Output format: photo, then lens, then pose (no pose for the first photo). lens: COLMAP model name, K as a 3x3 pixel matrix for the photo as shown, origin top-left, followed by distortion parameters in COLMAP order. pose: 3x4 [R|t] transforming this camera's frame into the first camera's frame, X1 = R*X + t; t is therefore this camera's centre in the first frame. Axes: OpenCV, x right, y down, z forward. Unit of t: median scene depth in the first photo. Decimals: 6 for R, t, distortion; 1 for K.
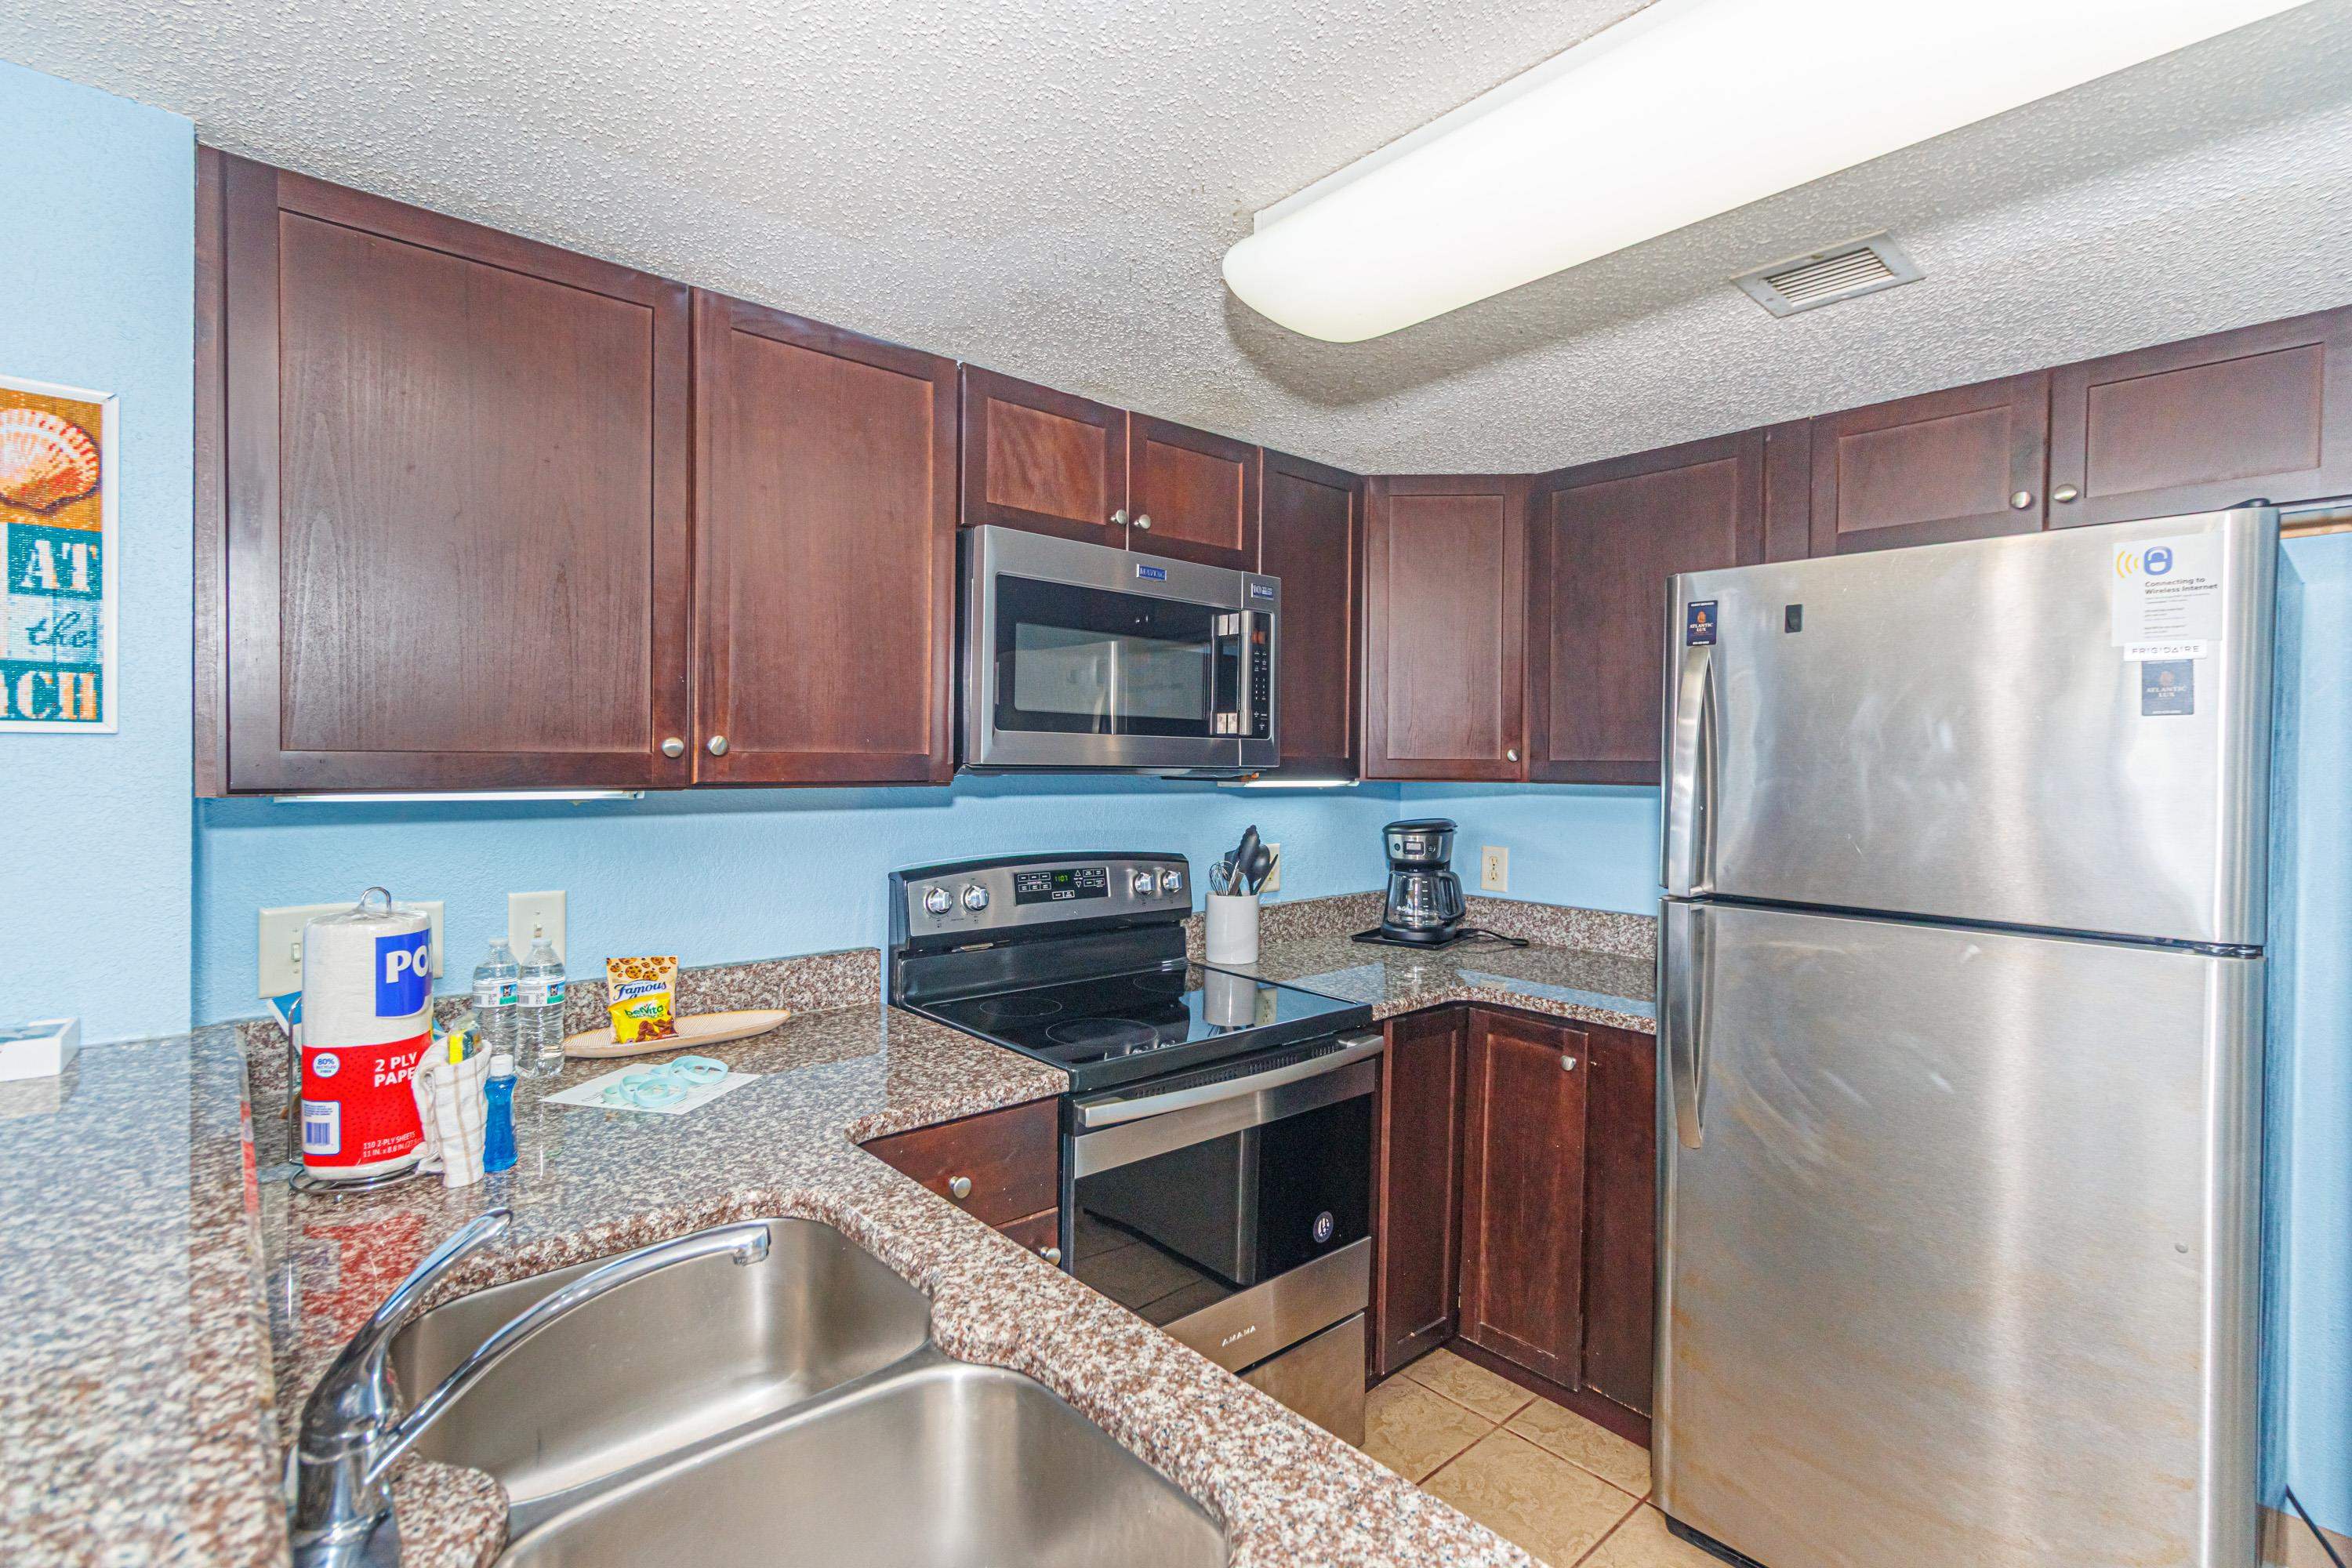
lens RADIAL K [[1085.7, 0, 1167.5], [0, 1085.7, 768.9], [0, 0, 1]] dist [0.001971, 0.000010]
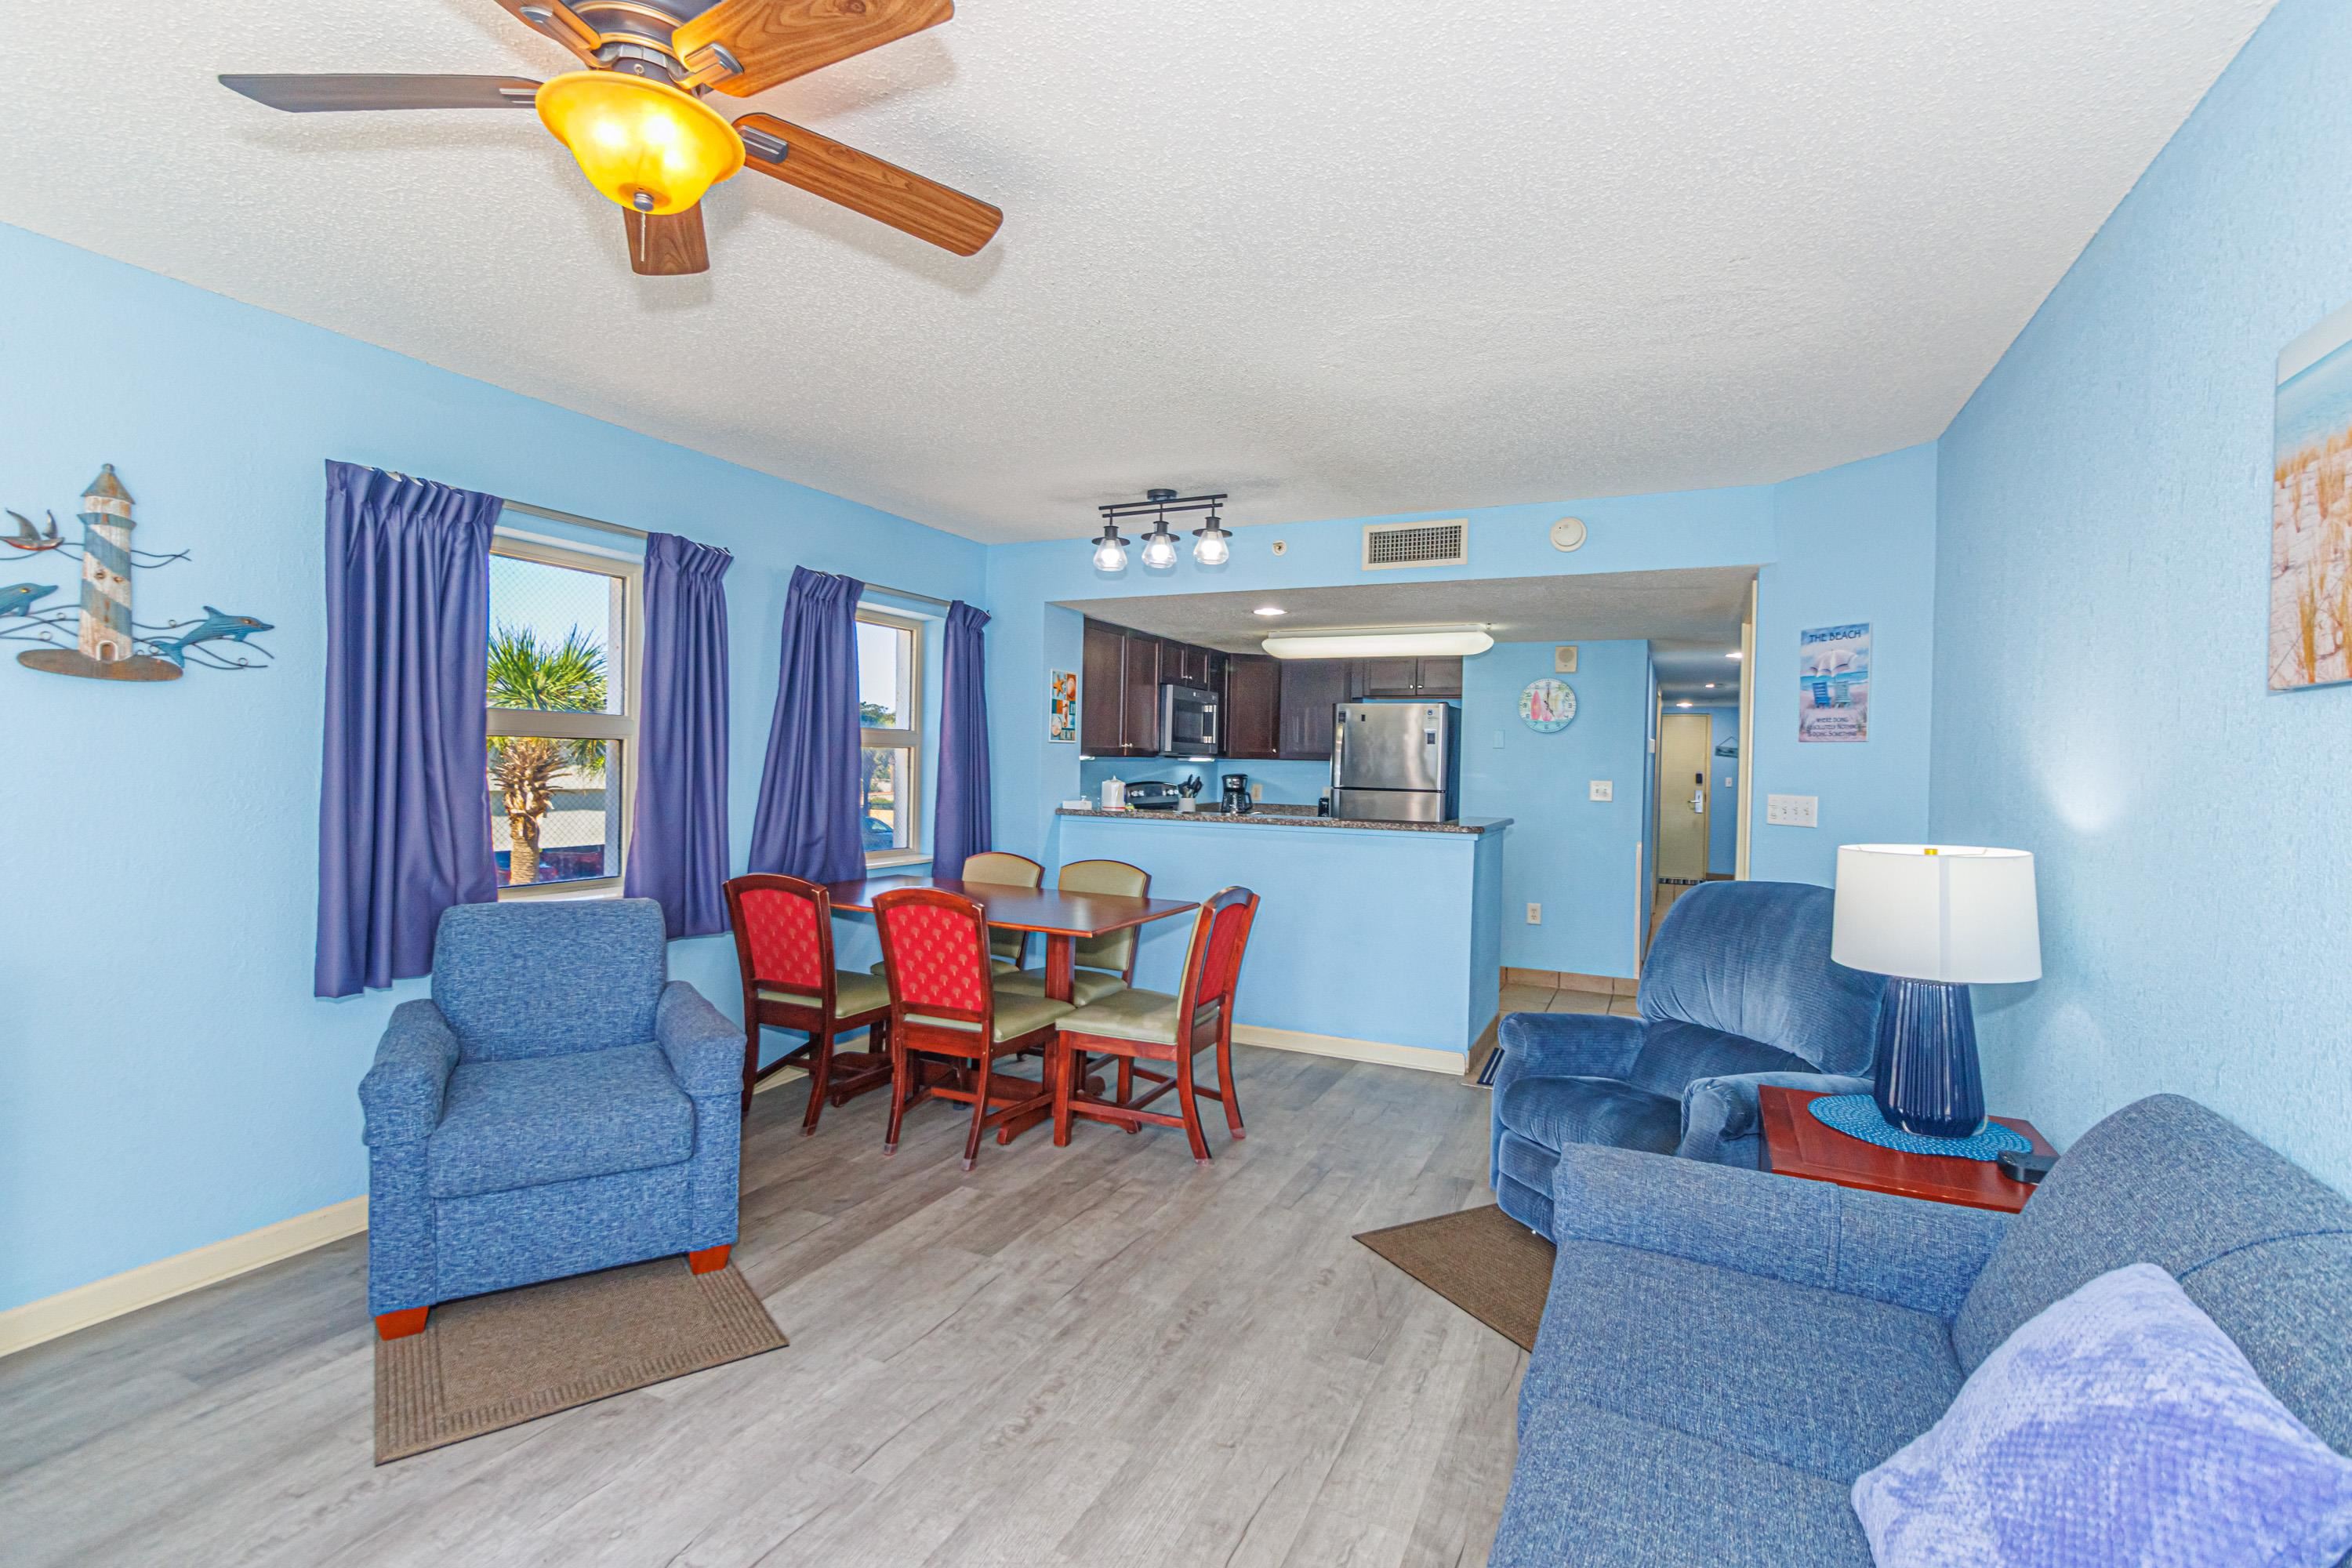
lens RADIAL K [[1085.7, 0, 1167.5], [0, 1085.7, 768.9], [0, 0, 1]] dist [0.001971, 0.000010]
pose [[0.917125, 0.004497, 0.398573, -1.615906], [-0.007772, 0.999948, 0.006603, 0.029653], [-0.398523, -0.009153, 0.917113, -2.289126]]
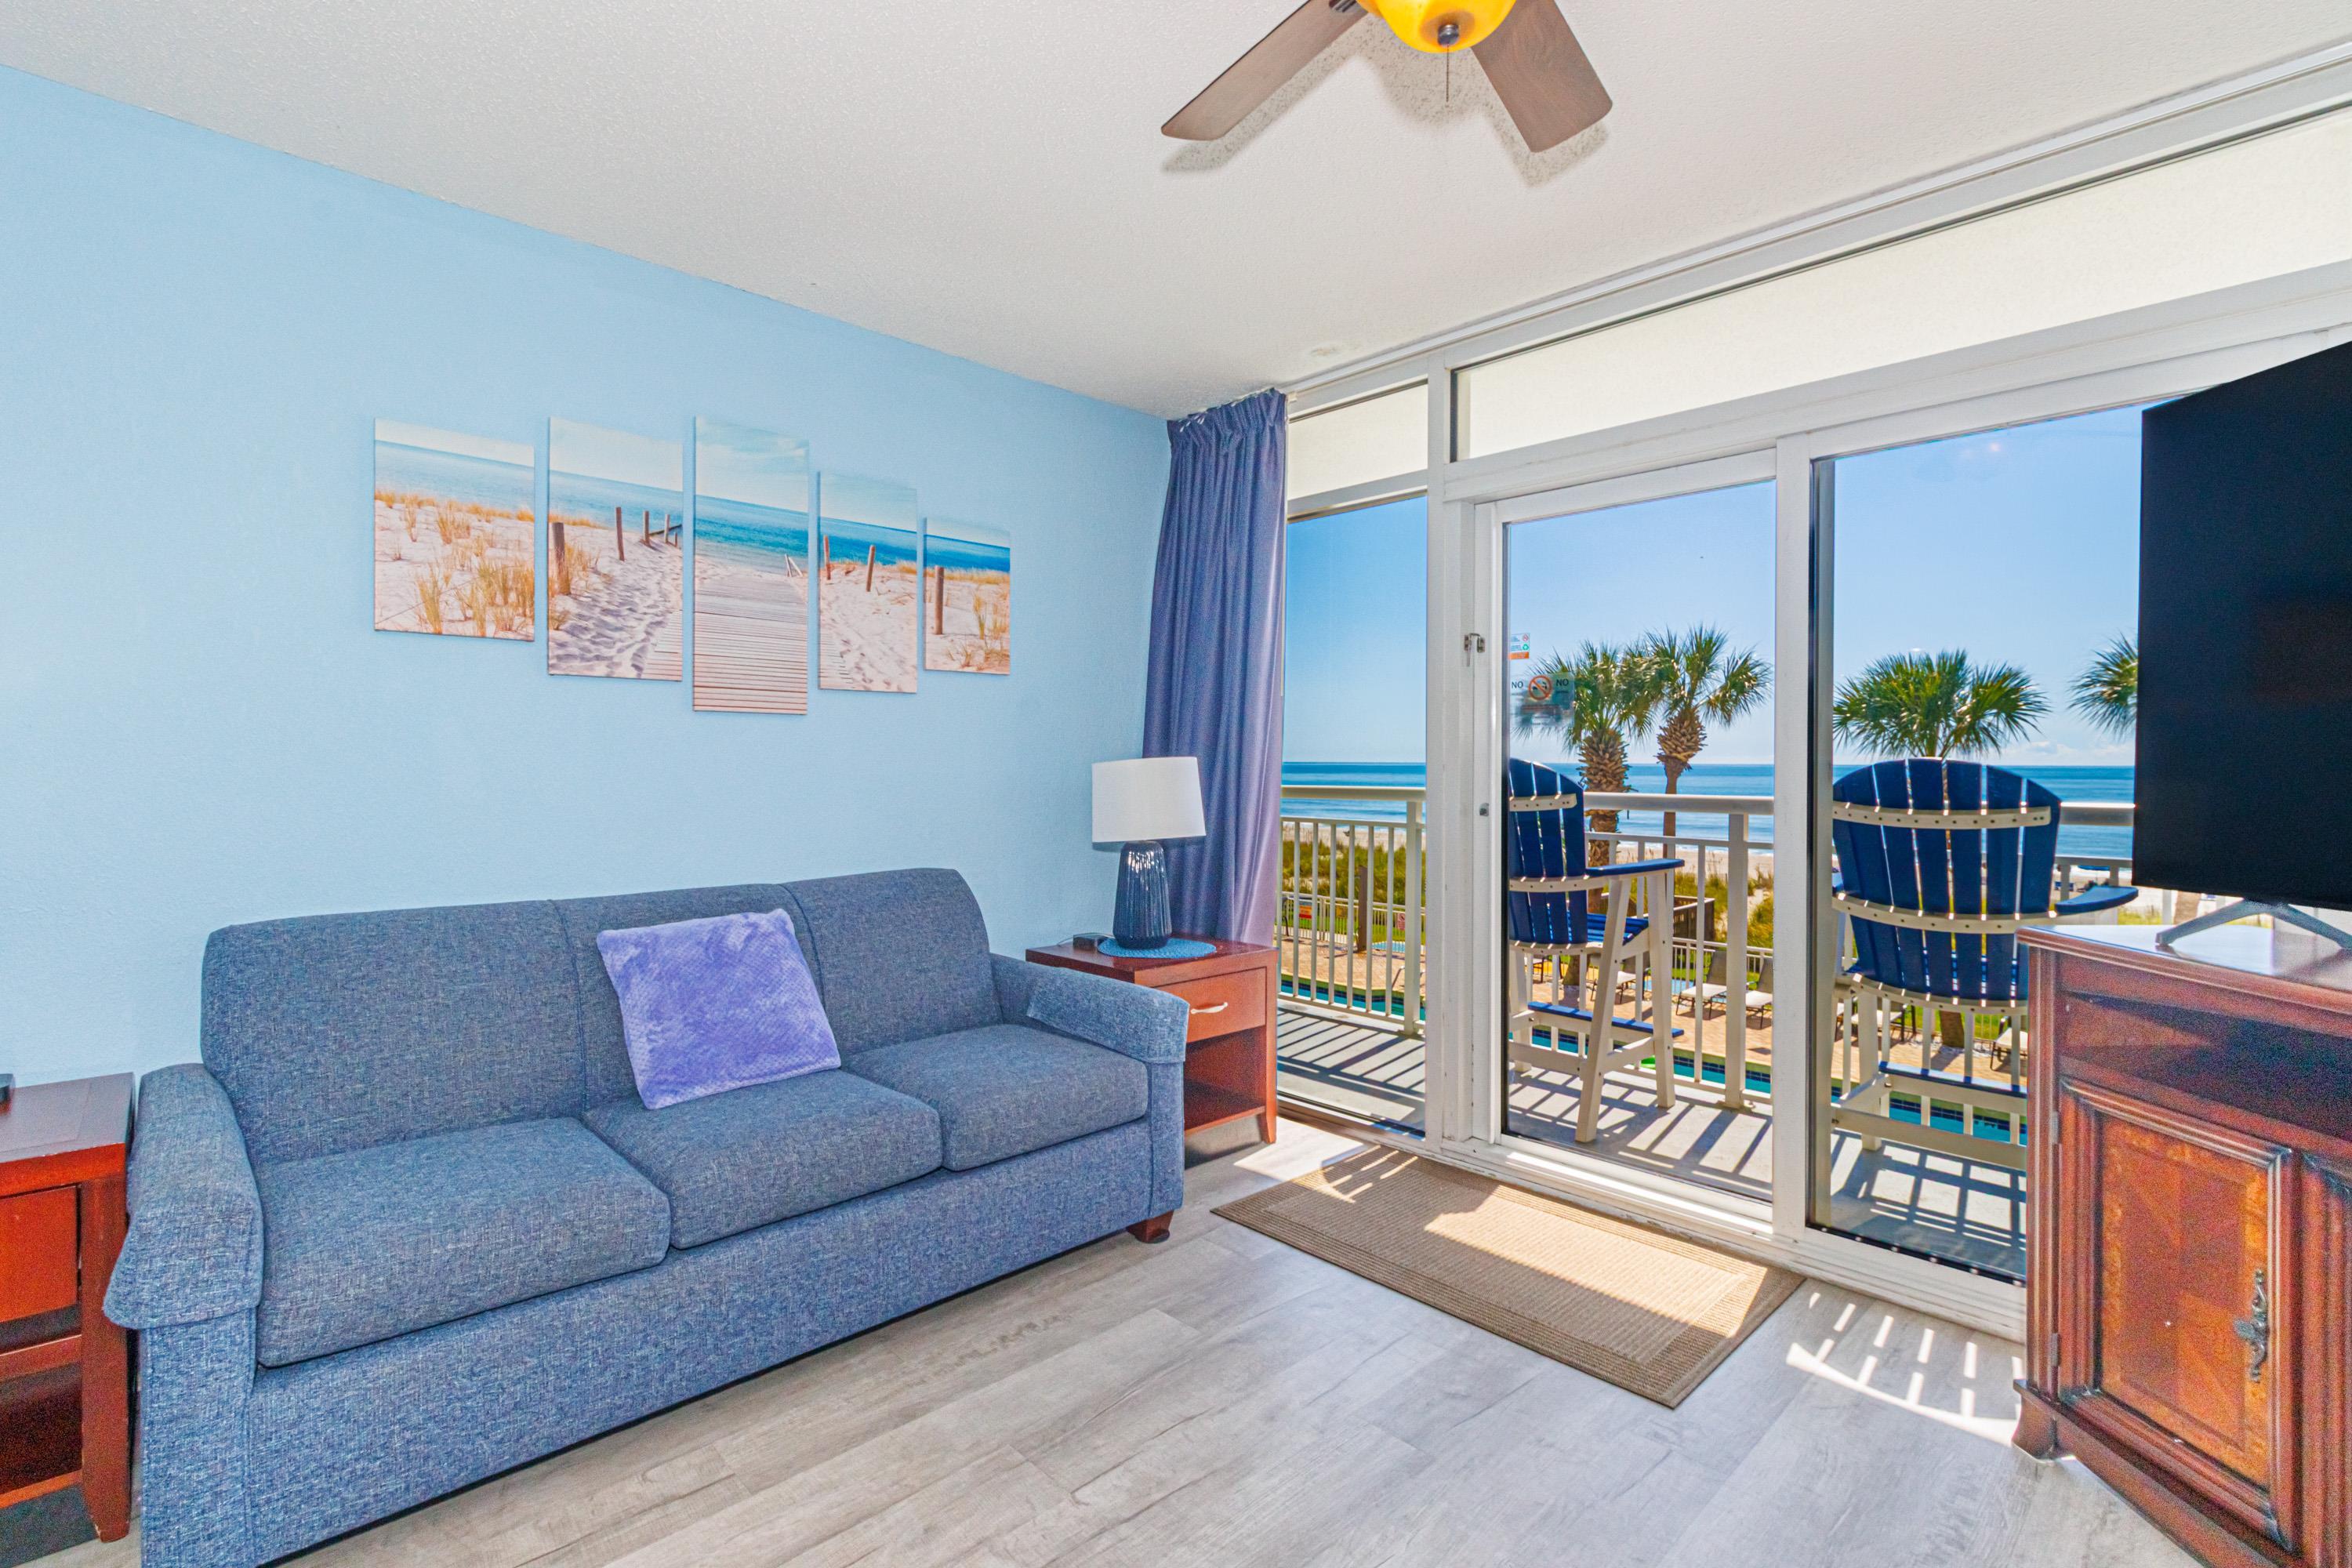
lens RADIAL K [[1085.7, 0, 1167.5], [0, 1085.7, 768.9], [0, 0, 1]] dist [0.001971, 0.000010]
pose [[-0.998956, -0.014632, -0.043280, -1.435272], [-0.015232, 0.999792, 0.013567, 0.101169], [0.043072, 0.014212, -0.998971, -0.597060]]
